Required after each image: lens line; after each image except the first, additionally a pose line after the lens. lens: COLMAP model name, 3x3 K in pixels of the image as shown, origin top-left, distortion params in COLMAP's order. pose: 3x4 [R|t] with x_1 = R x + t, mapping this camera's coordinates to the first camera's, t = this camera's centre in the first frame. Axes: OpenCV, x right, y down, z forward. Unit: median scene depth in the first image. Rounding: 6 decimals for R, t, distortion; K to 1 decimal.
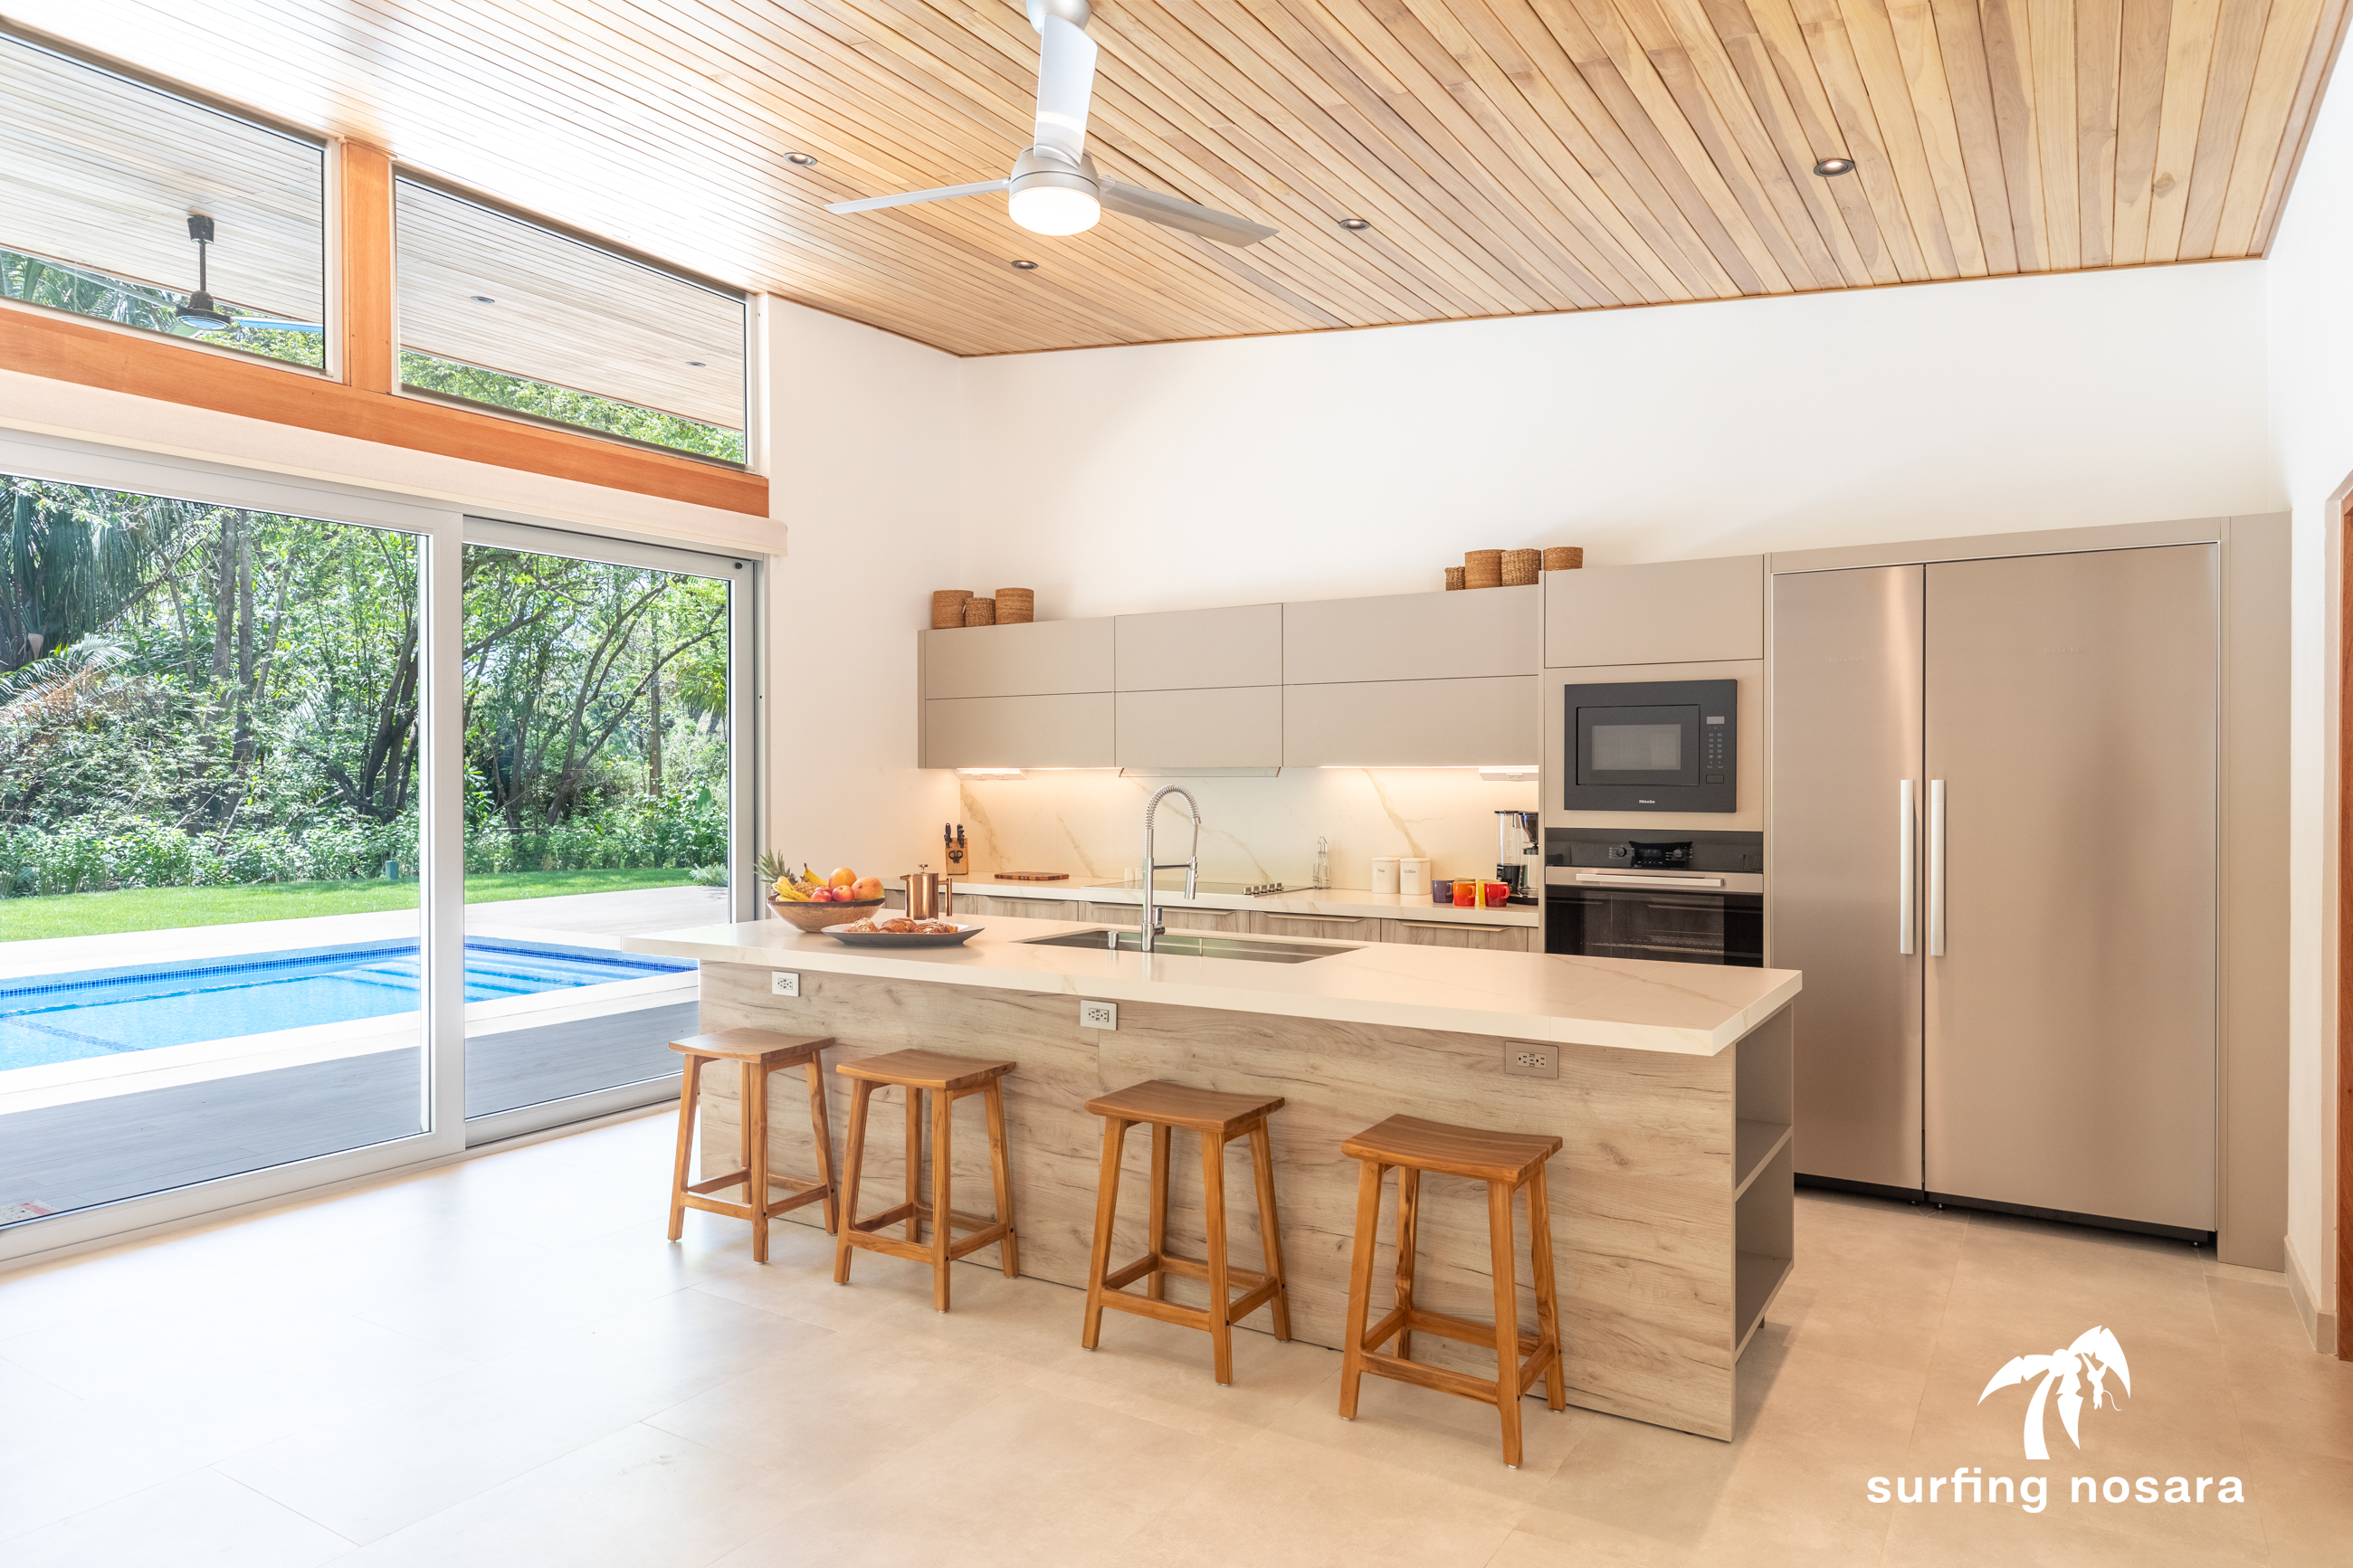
lens RADIAL K [[1430.6, 0, 1181.2], [0, 1430.6, 778.9], [0, 0, 1]] dist [0.014089, 0.000842]
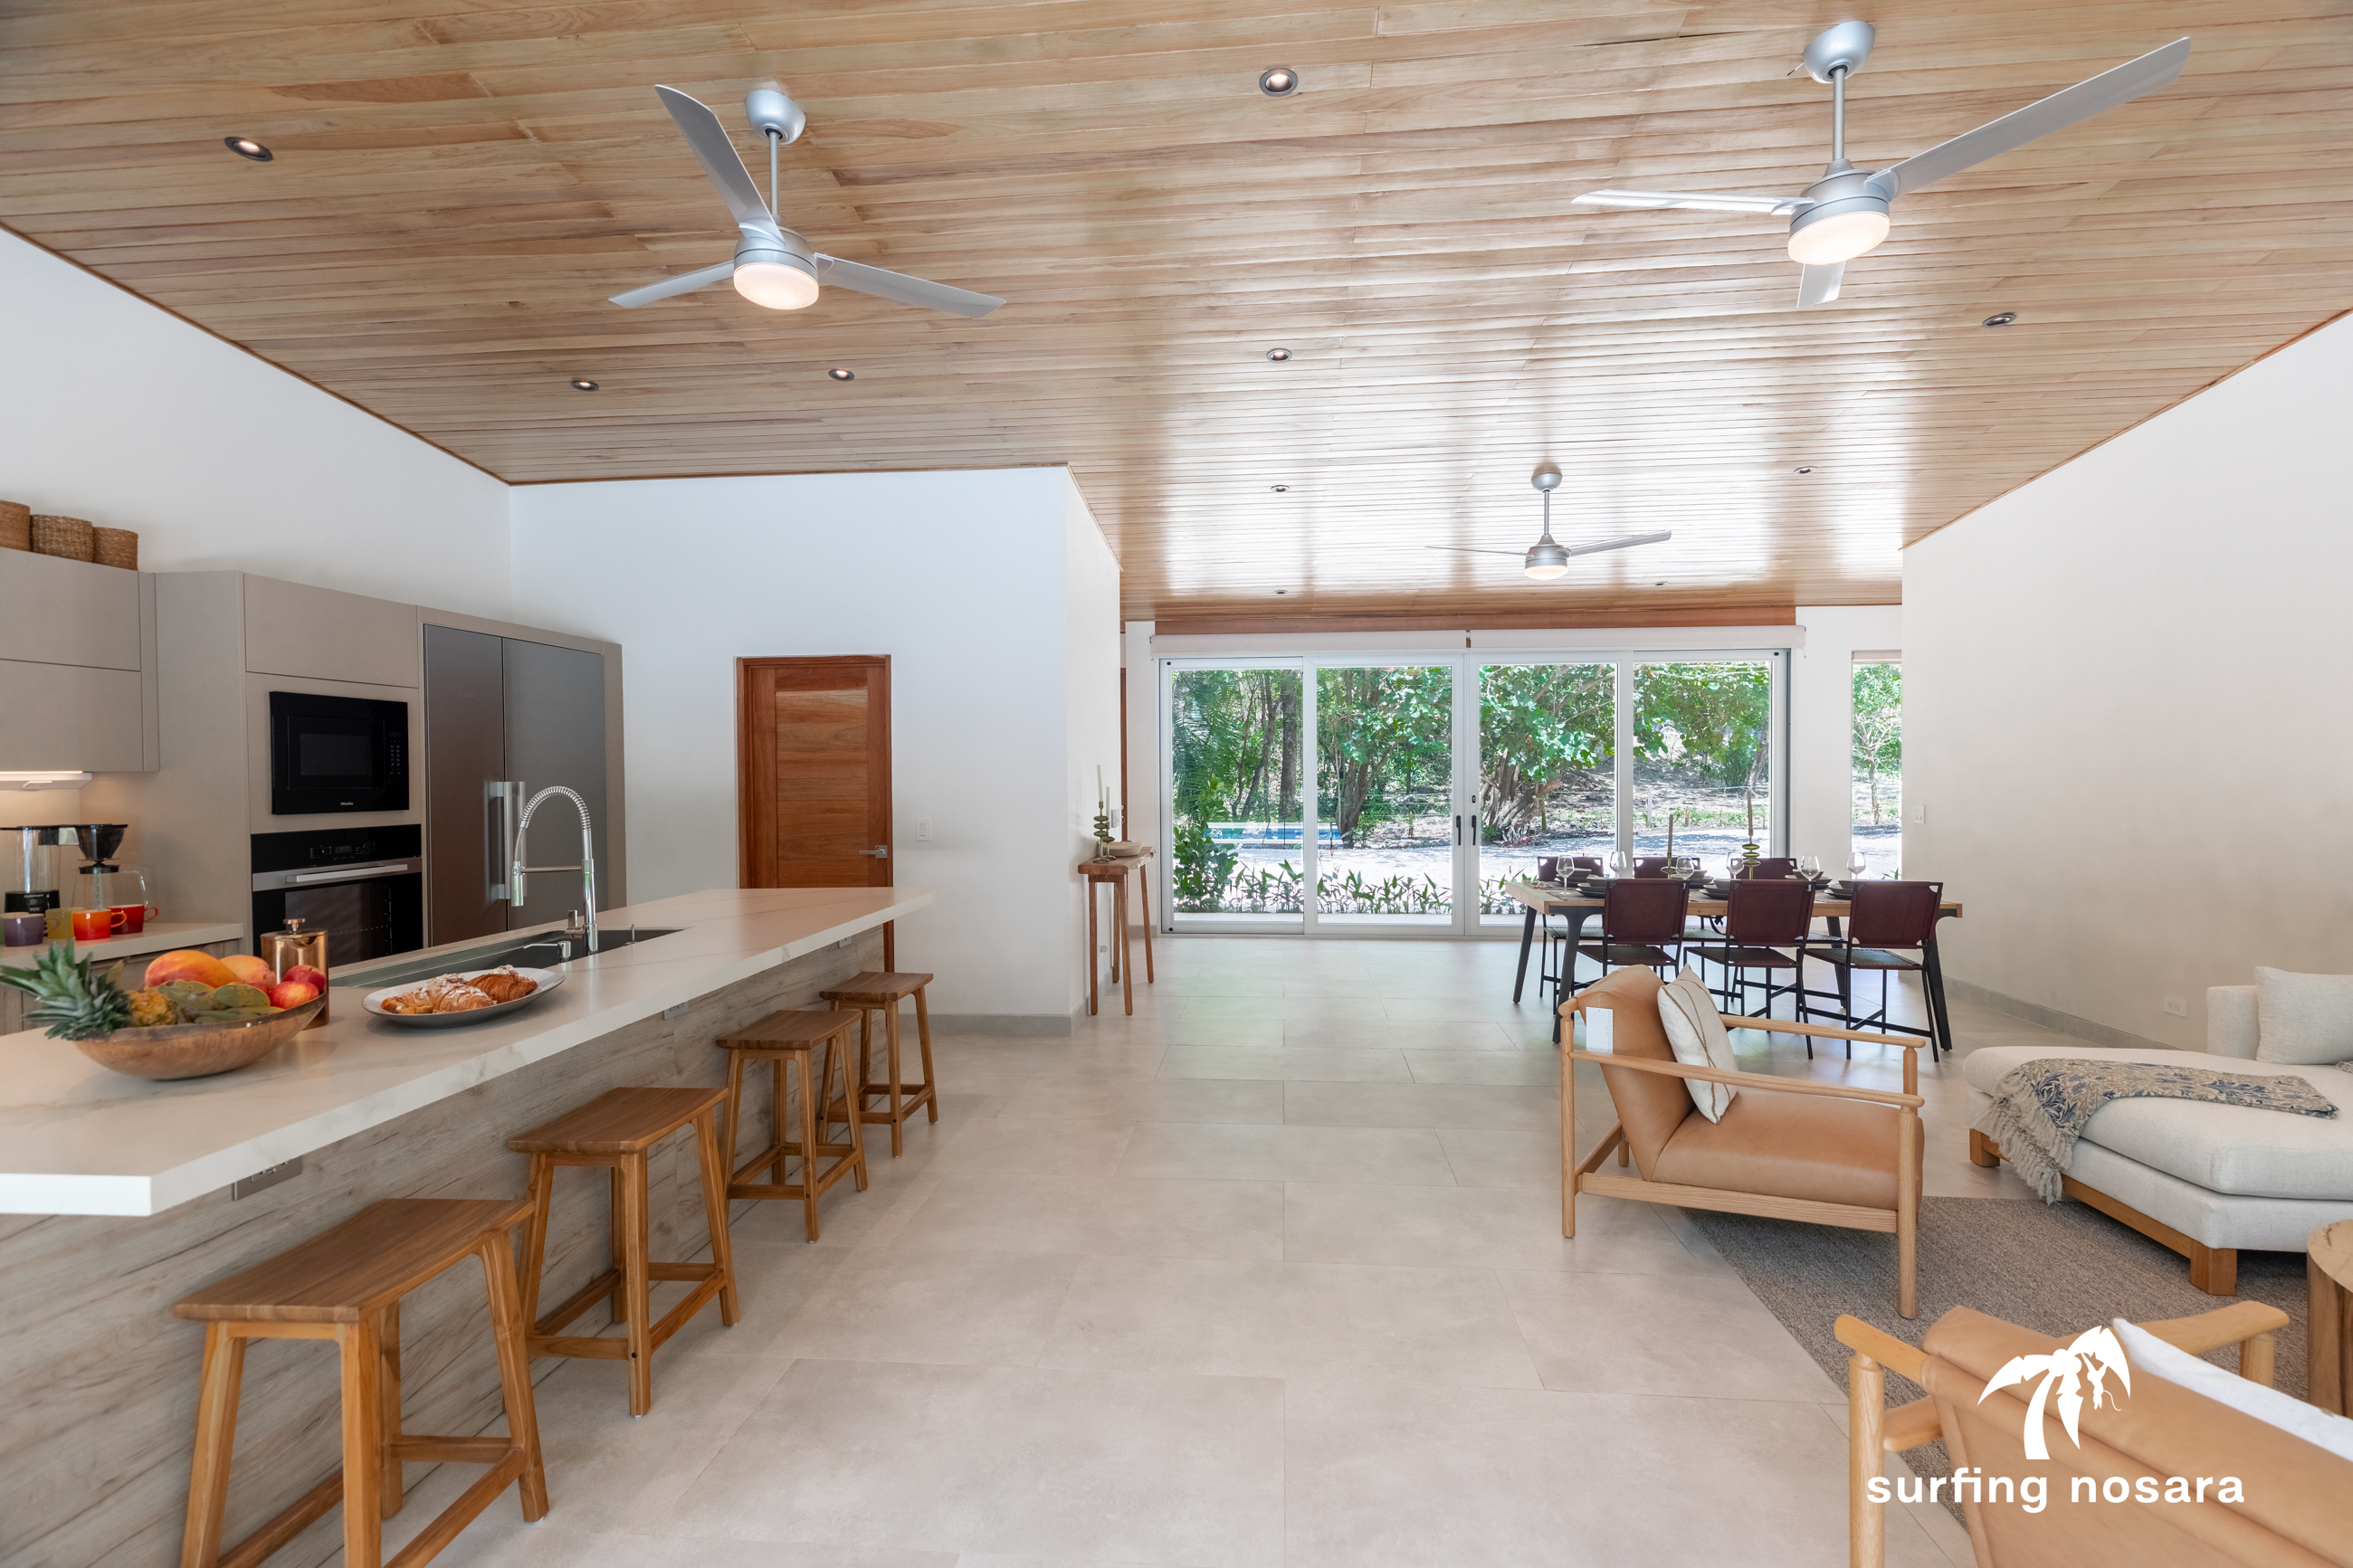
lens RADIAL K [[1055.7, 0, 1186.7], [0, 1055.7, 784.7], [0, 0, 1]] dist [0.009500, -0.000781]
pose [[-0.458304, -0.005315, 0.888779, -0.582723], [0.013723, 0.999821, 0.013056, -0.000436], [-0.888689, 0.018180, -0.458149, 0.645663]]
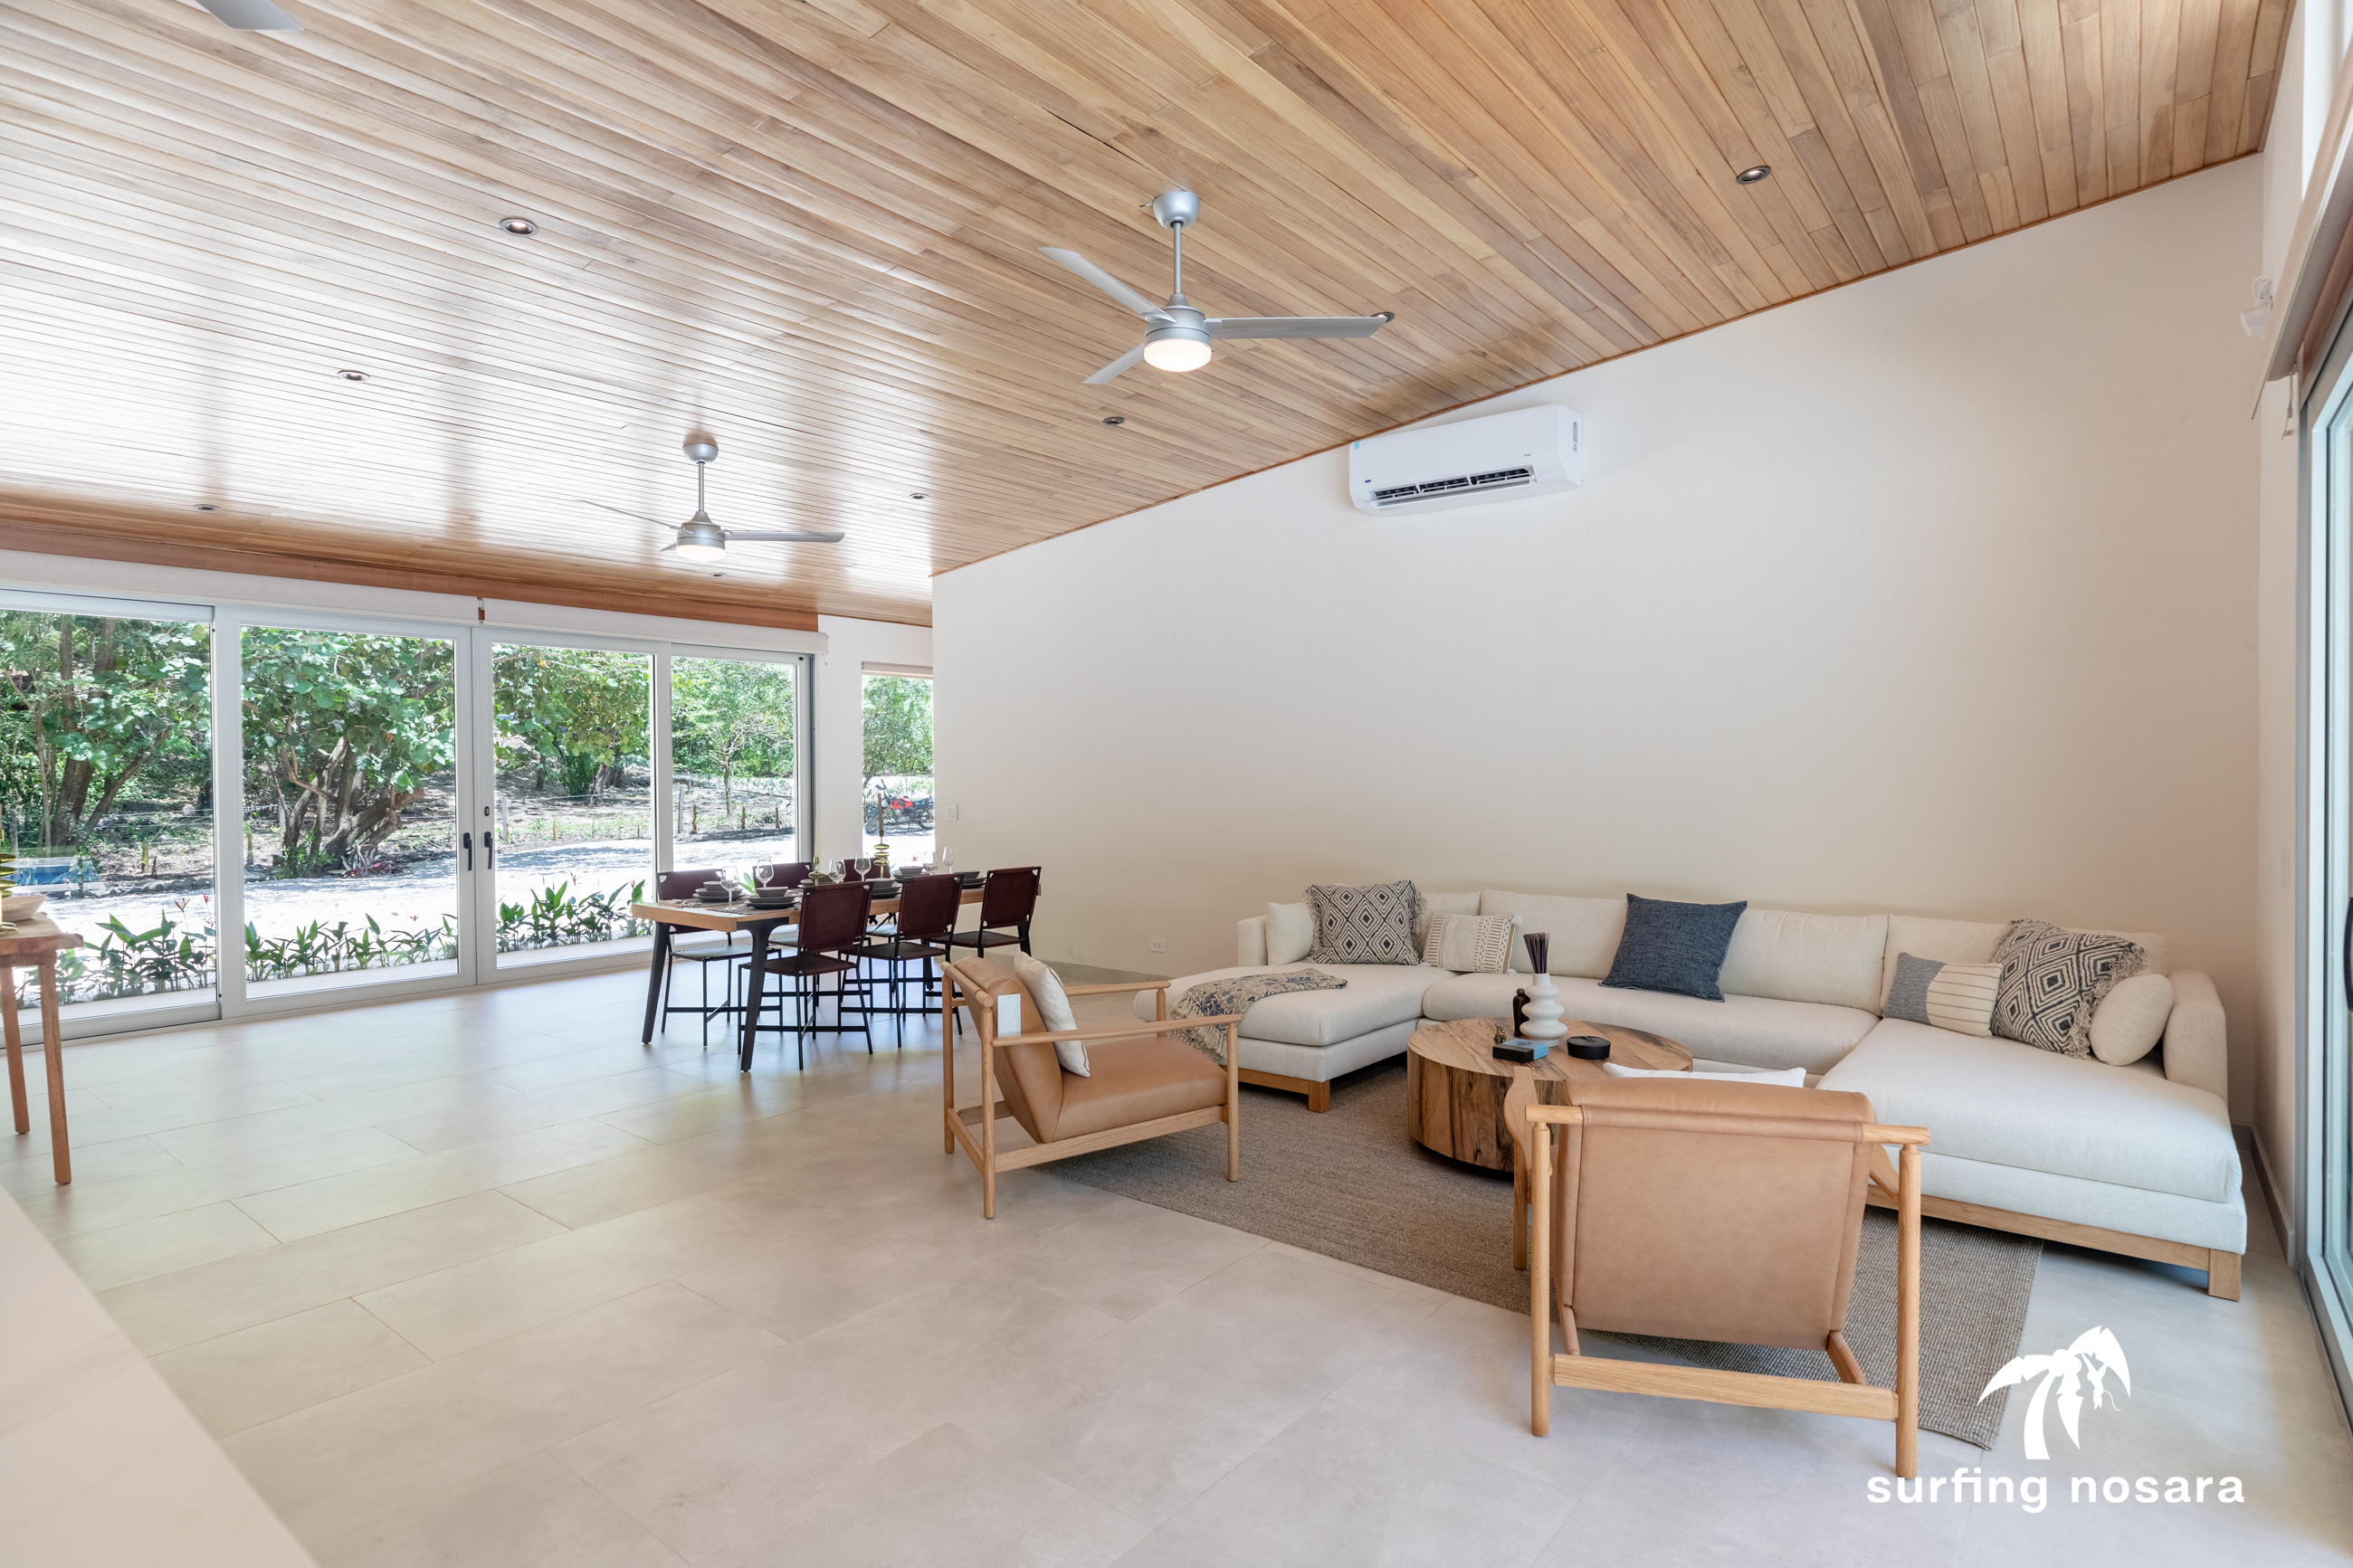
lens RADIAL K [[1194.8, 0, 1188.7], [0, 1194.8, 783.0], [0, 0, 1]] dist [-0.000120, 0.001032]
pose [[-0.994313, 0.008443, 0.106163, -0.375553], [0.010385, 0.999789, 0.017745, -0.002204], [-0.105991, 0.018747, -0.994190, 0.839993]]
